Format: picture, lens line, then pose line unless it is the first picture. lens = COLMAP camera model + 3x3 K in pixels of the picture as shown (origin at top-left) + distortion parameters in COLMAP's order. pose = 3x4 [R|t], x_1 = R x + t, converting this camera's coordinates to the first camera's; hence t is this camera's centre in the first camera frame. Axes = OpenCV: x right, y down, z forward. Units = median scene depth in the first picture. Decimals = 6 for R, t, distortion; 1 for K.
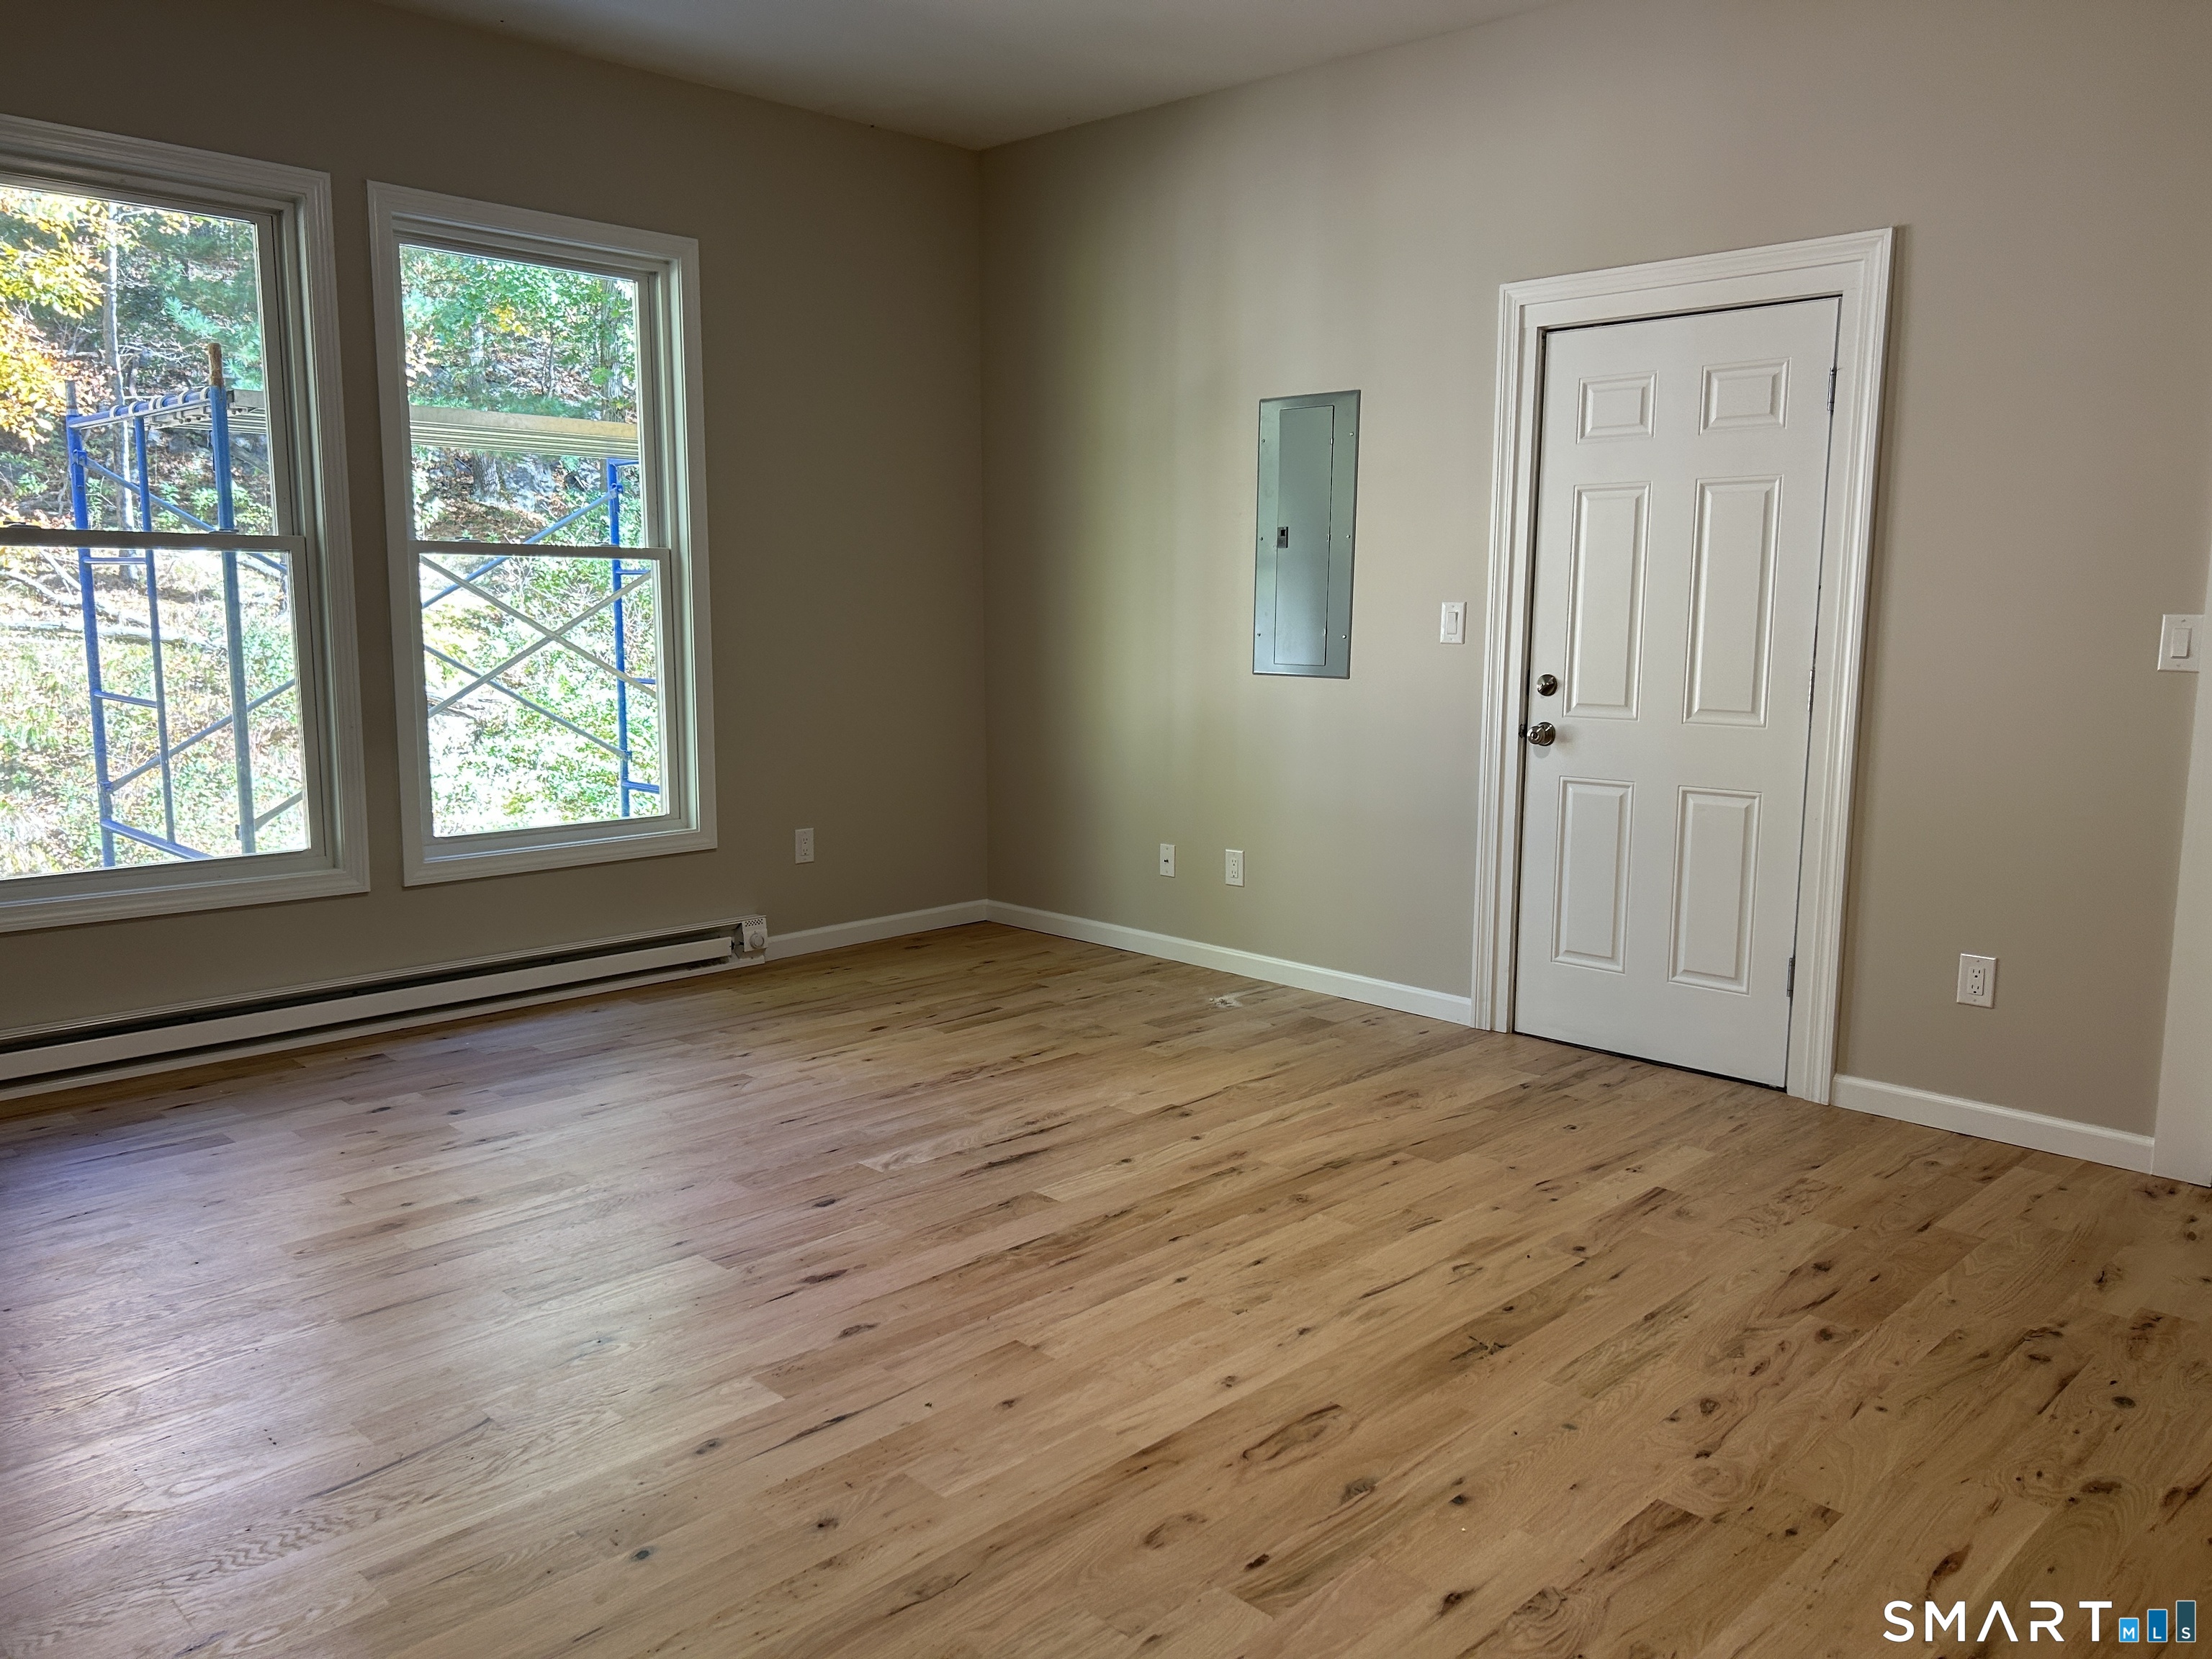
lens RADIAL K [[1682.6, 0, 1104.8], [0, 1682.6, 822.2], [0, 0, 1]] dist [0.079712, -0.076266]
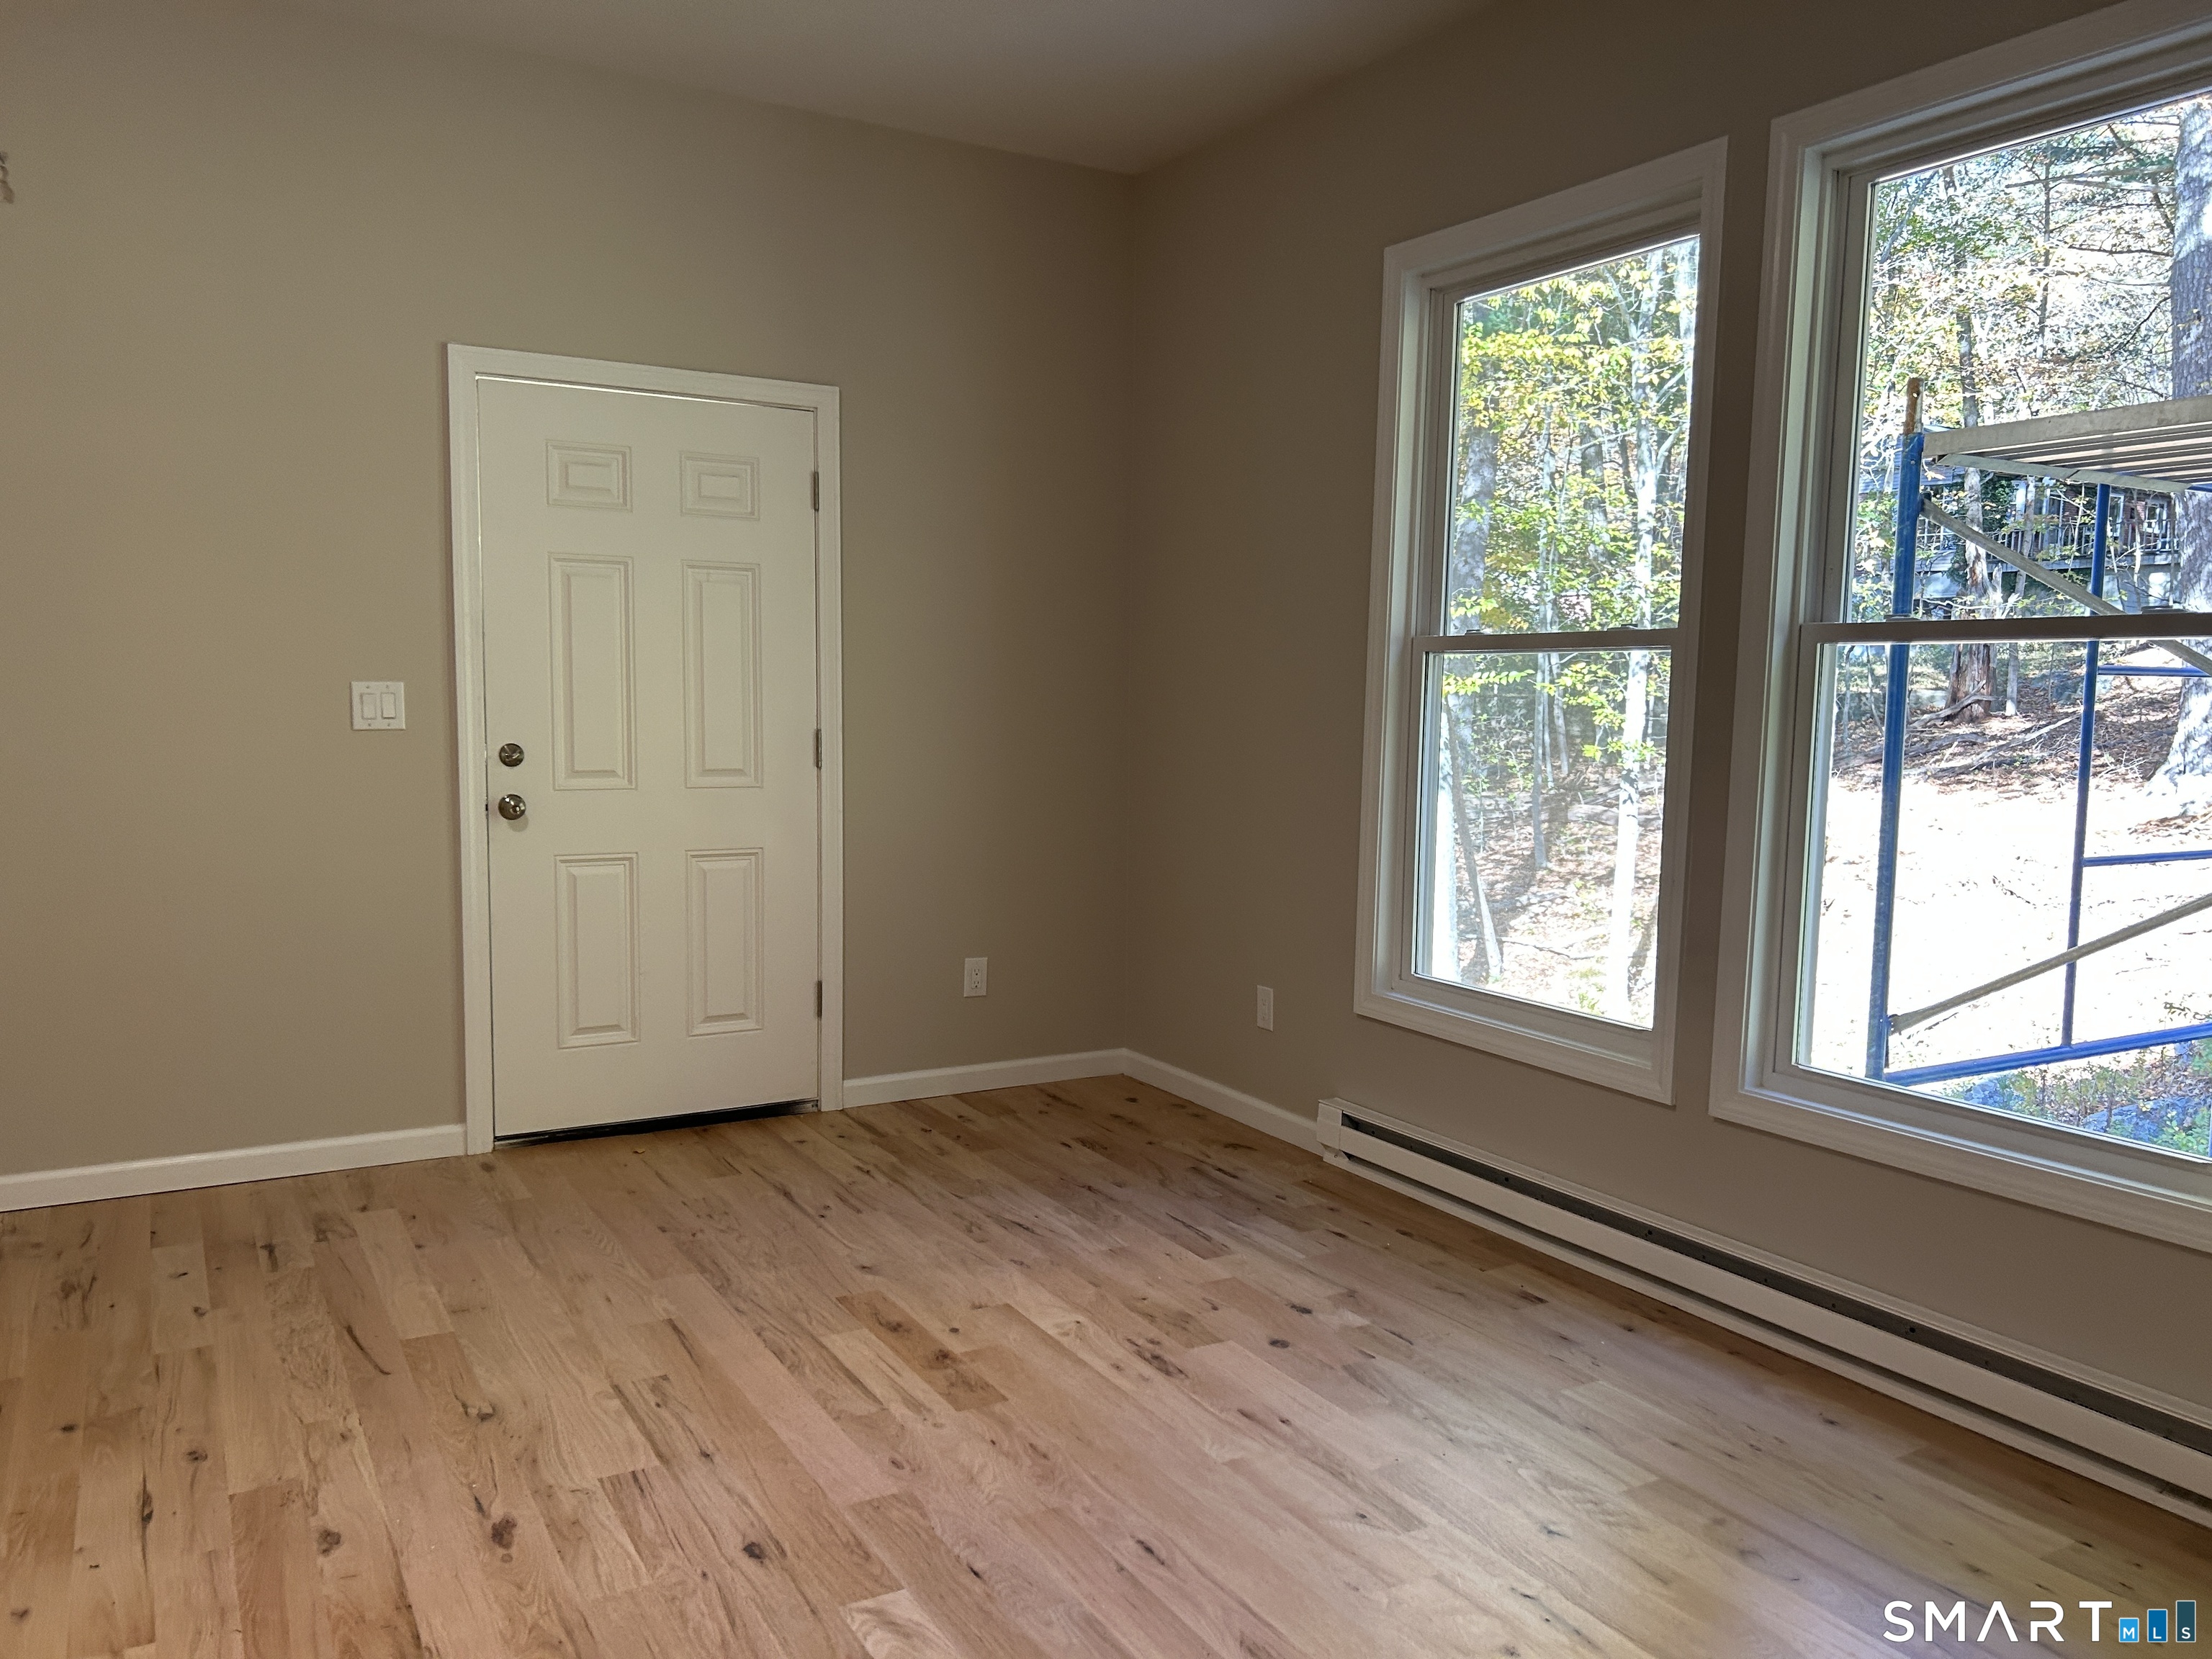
lens RADIAL K [[1682.6, 0, 1092.9], [0, 1682.6, 828.1], [0, 0, 1]] dist [0.079712, -0.076266]
pose [[-0.277858, 0.070259, -0.958049, 0.356549], [-0.148741, 0.982147, 0.115165, -0.133745], [0.949037, 0.174501, -0.262447, 1.010855]]
